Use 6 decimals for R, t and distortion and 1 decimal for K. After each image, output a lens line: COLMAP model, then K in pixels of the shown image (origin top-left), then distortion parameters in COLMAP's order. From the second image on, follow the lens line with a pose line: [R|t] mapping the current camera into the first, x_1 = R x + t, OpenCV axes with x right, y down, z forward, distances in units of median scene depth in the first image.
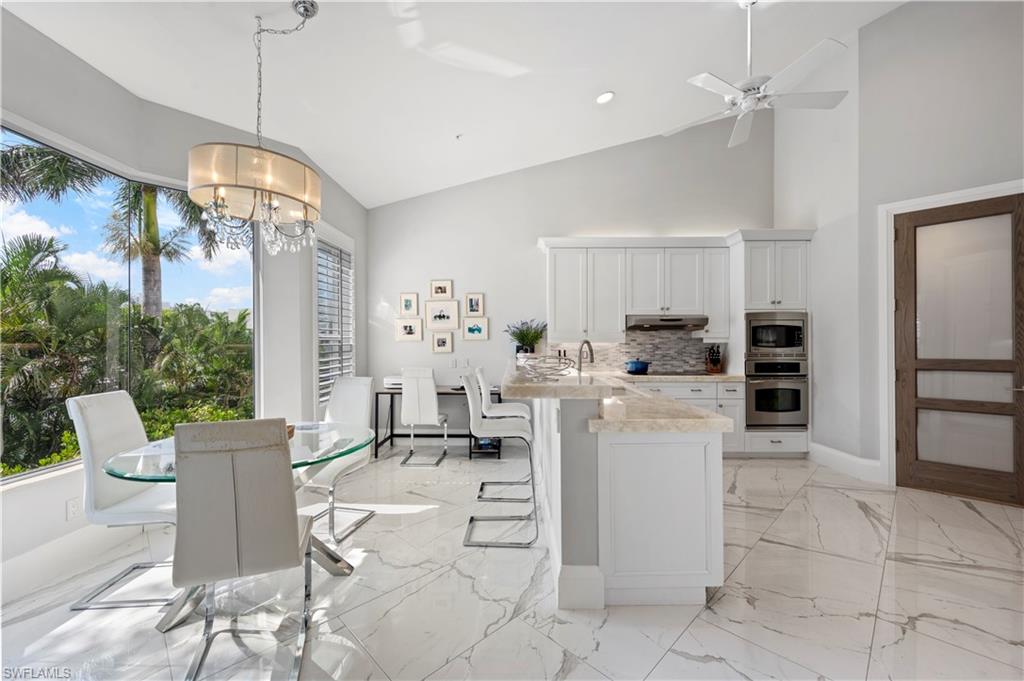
lens RADIAL K [[406.3, 0, 514.0], [0, 406.3, 343.4], [0, 0, 1]] dist [0.000702, 0.000463]
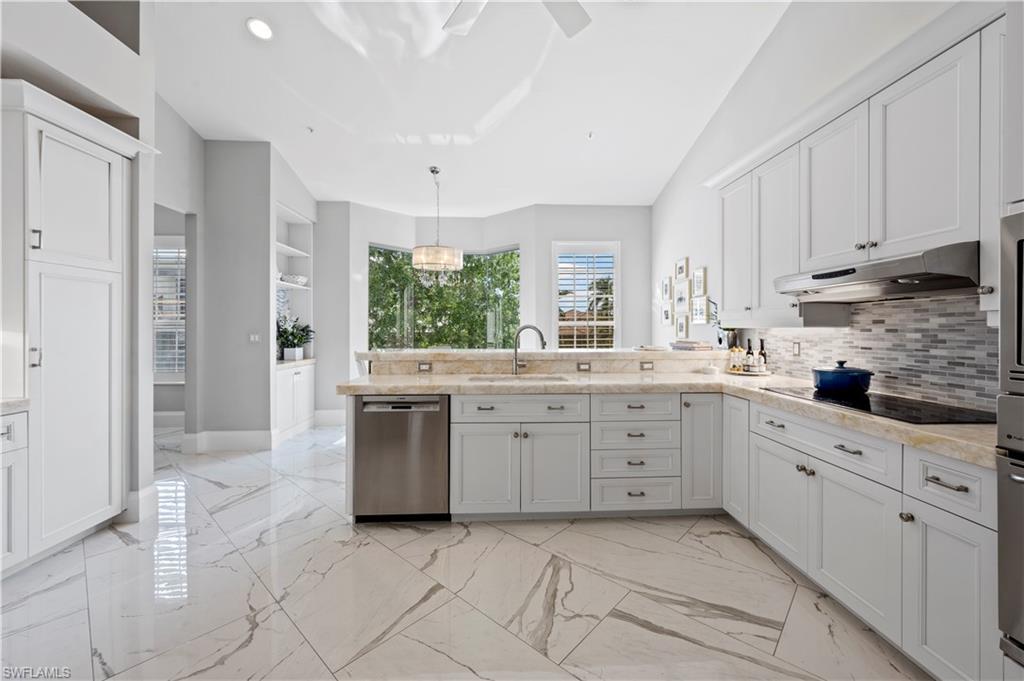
lens RADIAL K [[405.3, 0, 509.9], [0, 405.3, 330.6], [0, 0, 1]] dist [-0.000535, -0.000134]
pose [[0.041031, 0.007253, -0.999132, 0.761778], [-0.002316, 0.999972, 0.007164, -0.000366], [0.999155, 0.002020, 0.041047, 0.612333]]
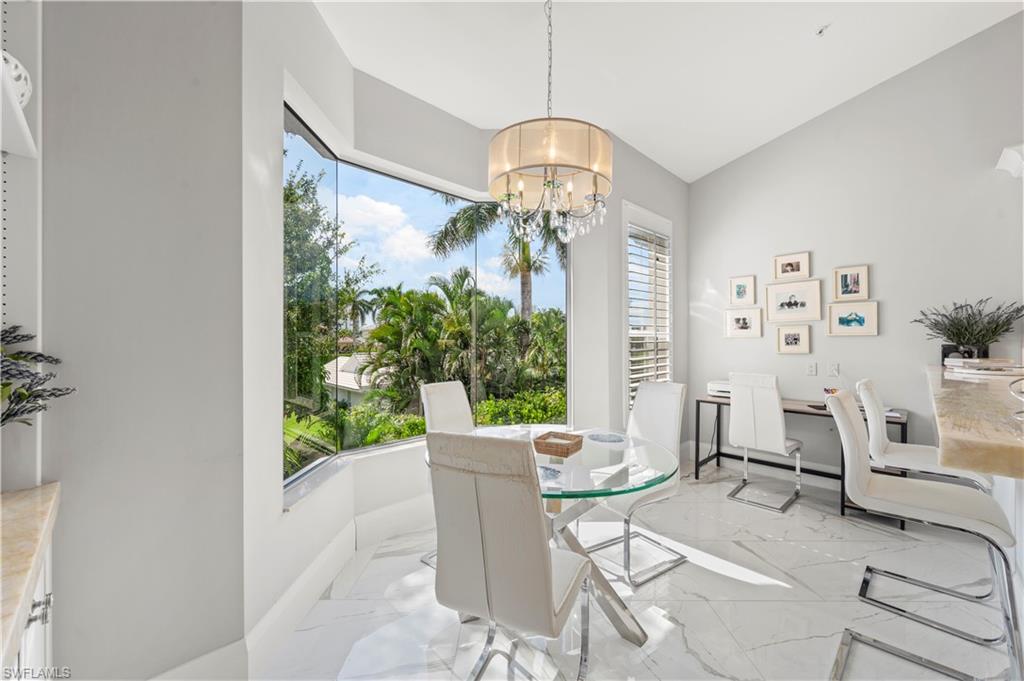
lens RADIAL K [[410.8, 0, 508.8], [0, 410.8, 339.9], [0, 0, 1]] dist [-0.000468, -0.000156]
pose [[0.706849, 0.002470, -0.707360, -0.018540], [-0.003027, 0.999995, 0.000467, -0.000620], [0.707358, 0.001811, 0.706853, 0.136618]]
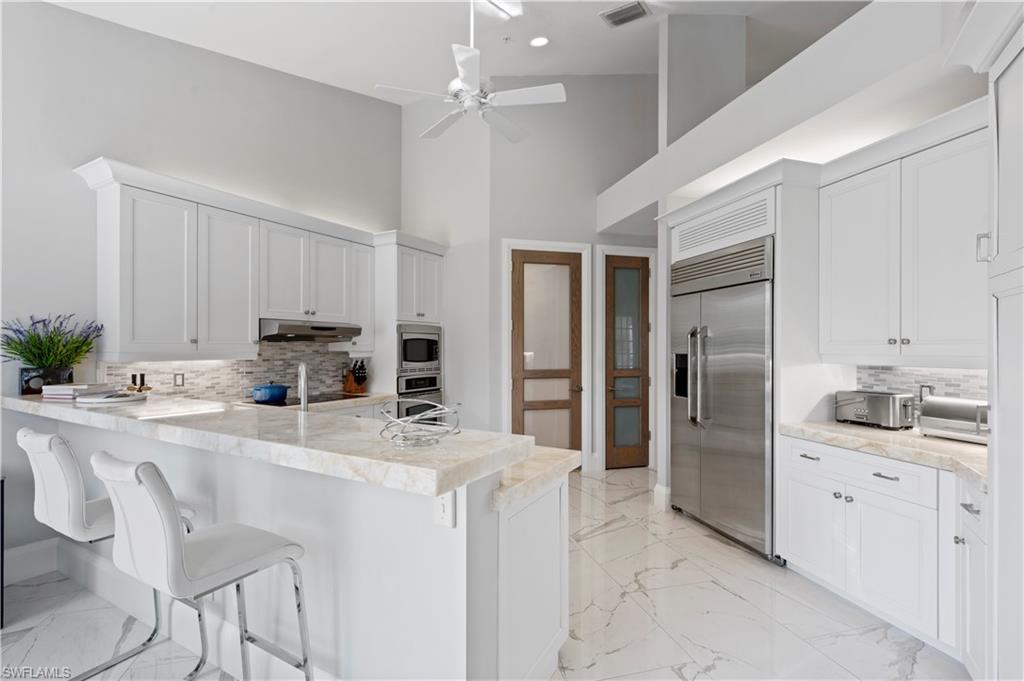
lens RADIAL K [[472.1, 0, 515.8], [0, 472.1, 347.0], [0, 0, 1]] dist [0.000859, 0.000163]
pose [[0.492330, 0.004520, 0.870397, -0.195827], [-0.001772, 0.999990, -0.004191, -0.019215], [-0.870407, 0.000521, 0.492333, 0.239778]]
